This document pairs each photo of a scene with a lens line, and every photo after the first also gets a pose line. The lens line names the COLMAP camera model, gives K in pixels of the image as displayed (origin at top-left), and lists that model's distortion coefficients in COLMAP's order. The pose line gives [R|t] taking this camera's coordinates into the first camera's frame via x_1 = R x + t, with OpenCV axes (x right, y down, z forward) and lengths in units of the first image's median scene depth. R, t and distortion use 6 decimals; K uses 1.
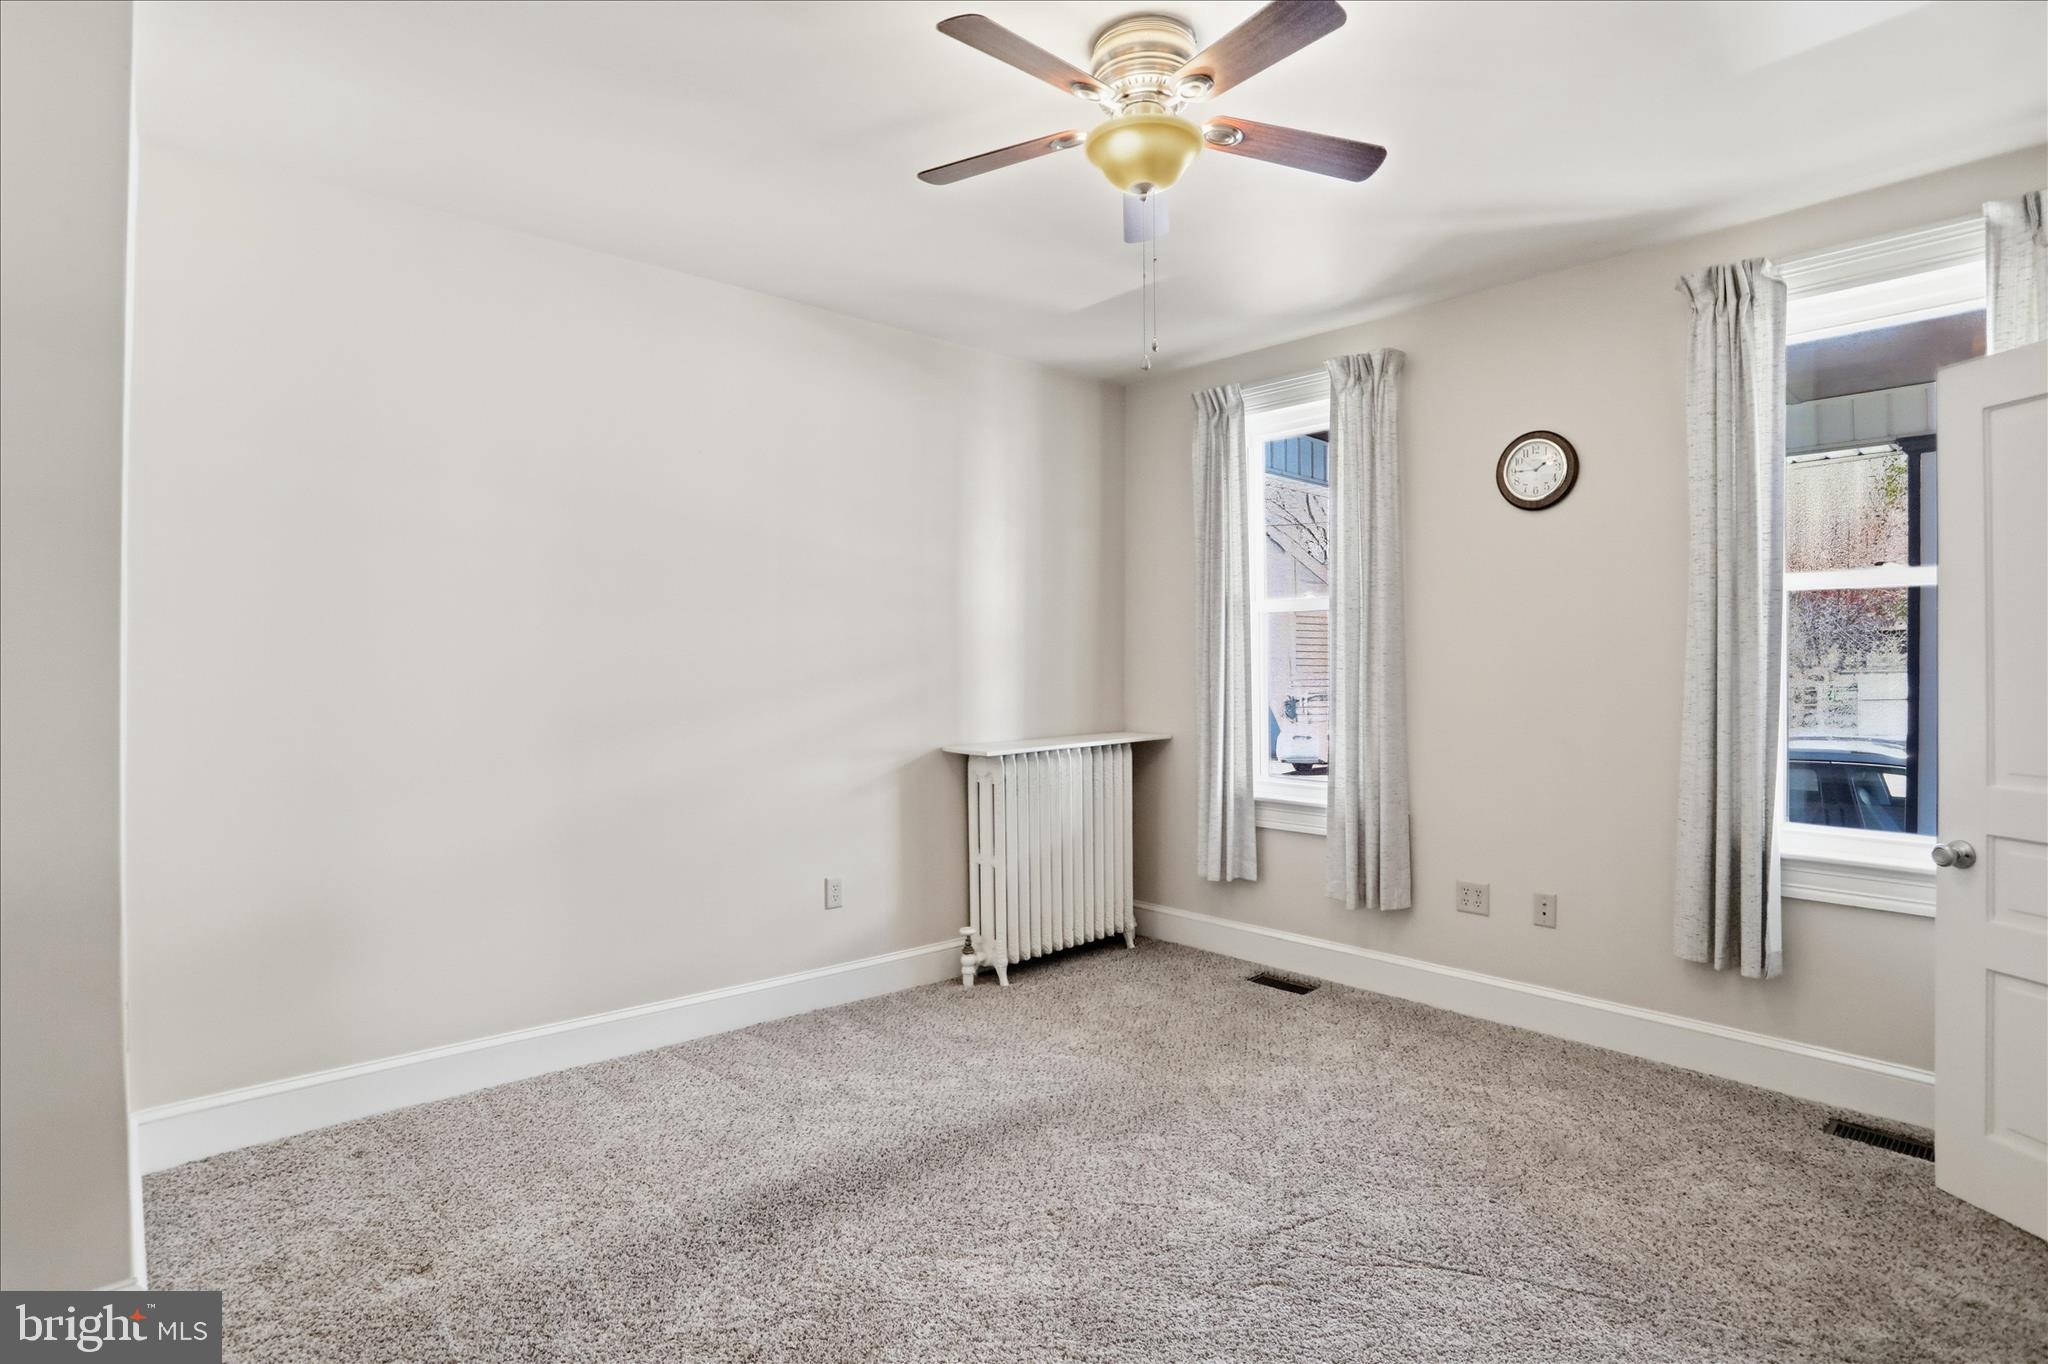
lens RADIAL K [[1018.4, 0, 1019.2], [0, 1018.4, 669.1], [0, 0, 1]] dist [-0.068620, 0.027480]
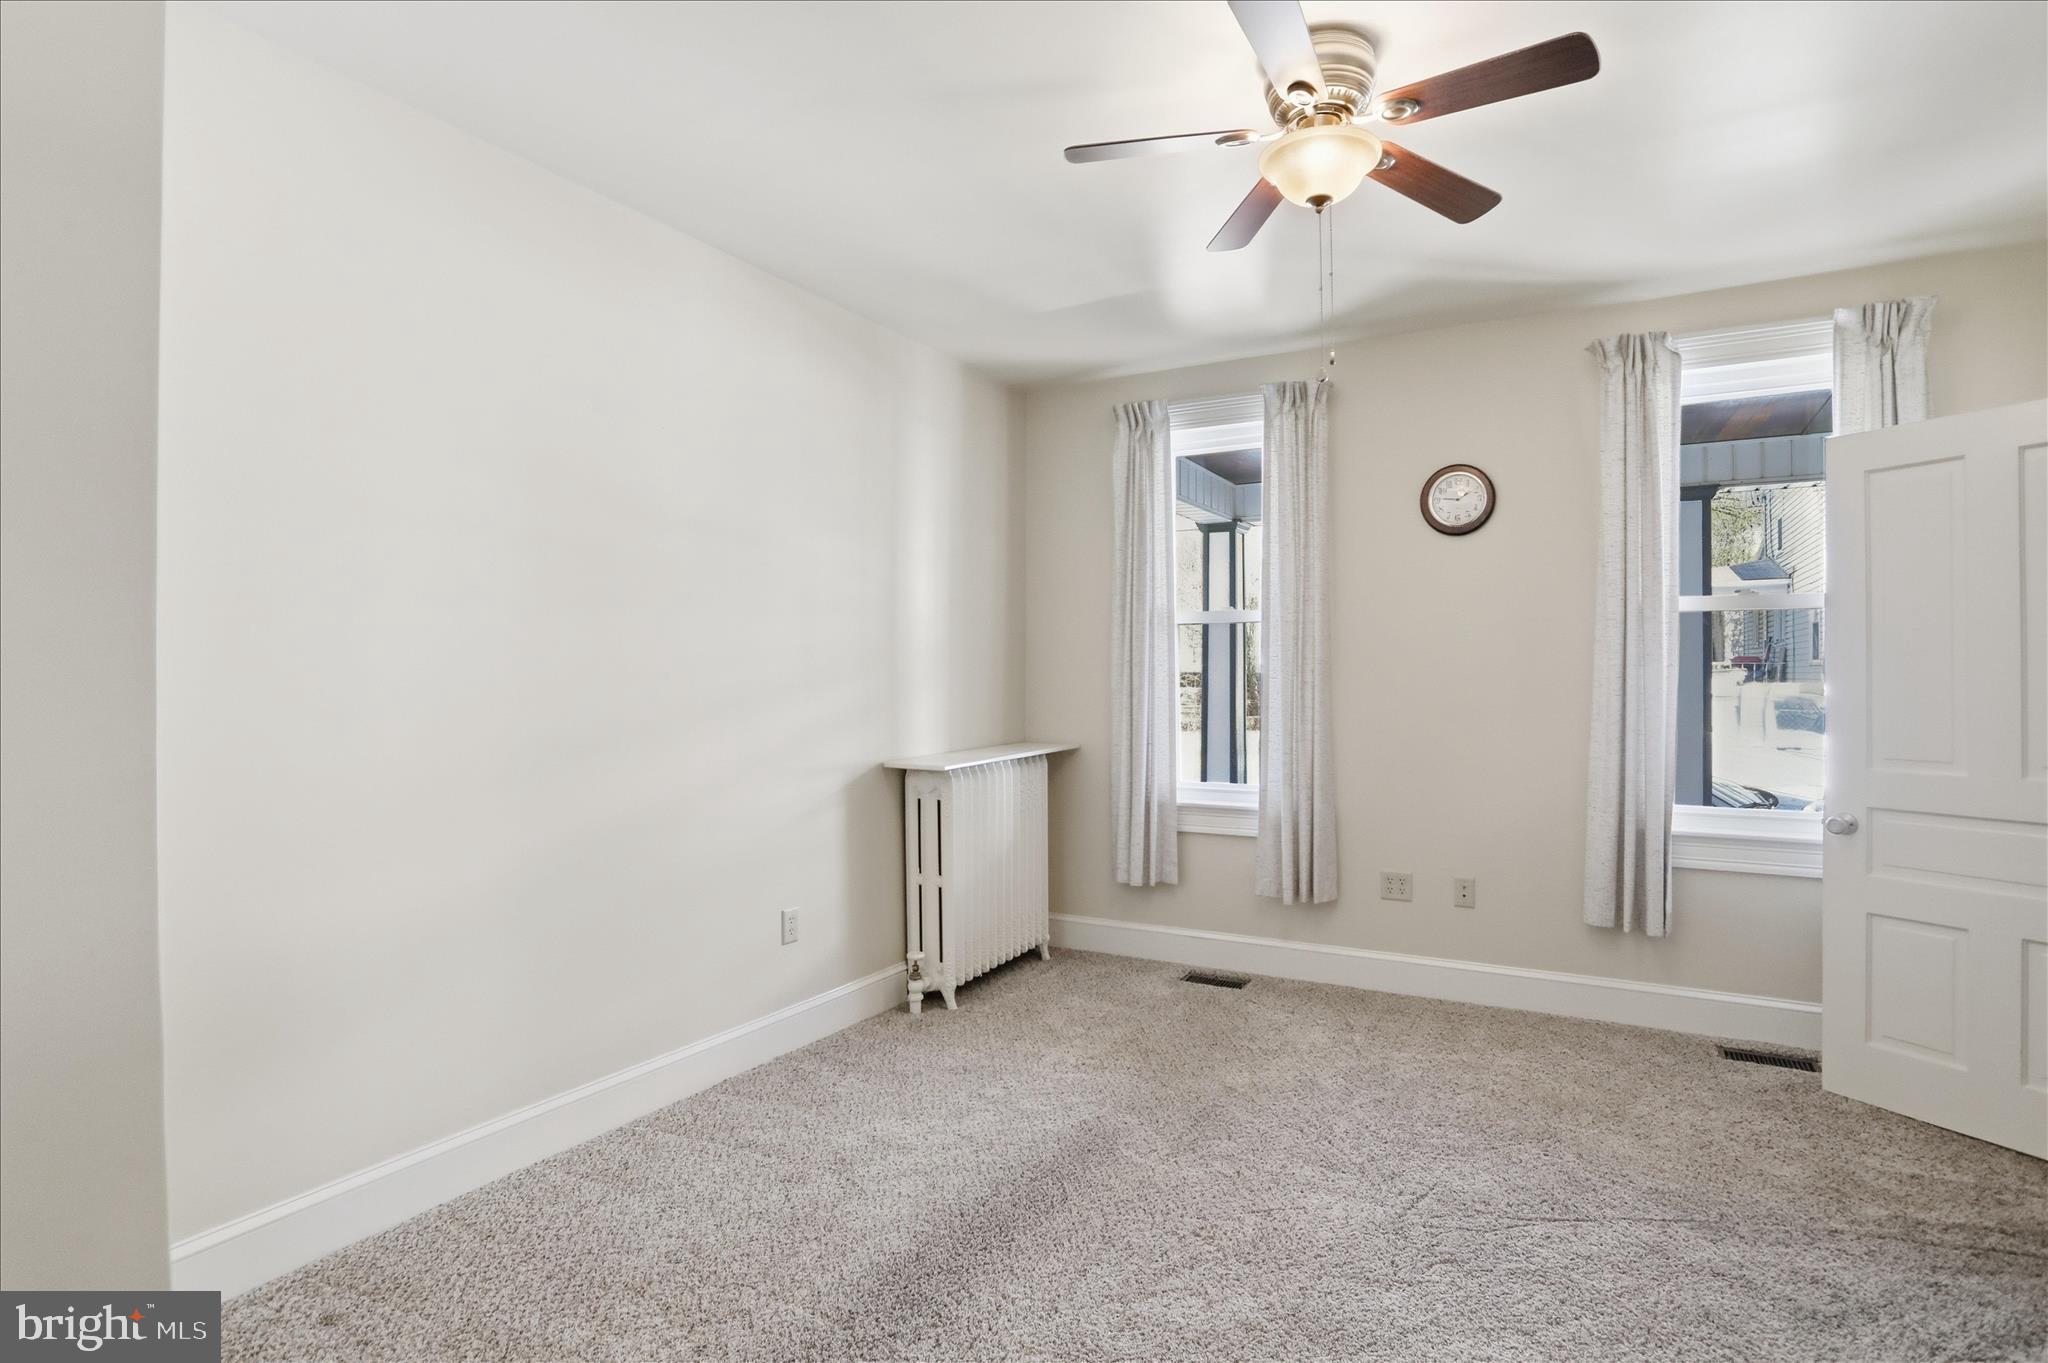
lens RADIAL K [[1011.6, 0, 1022.4], [0, 1011.6, 688.6], [0, 0, 1]] dist [-0.073228, 0.032883]
pose [[0.949638, -0.004524, 0.313317, -0.272854], [0.001670, 0.999955, 0.009377, 0.000488], [-0.313346, -0.008382, 0.949602, 0.087218]]
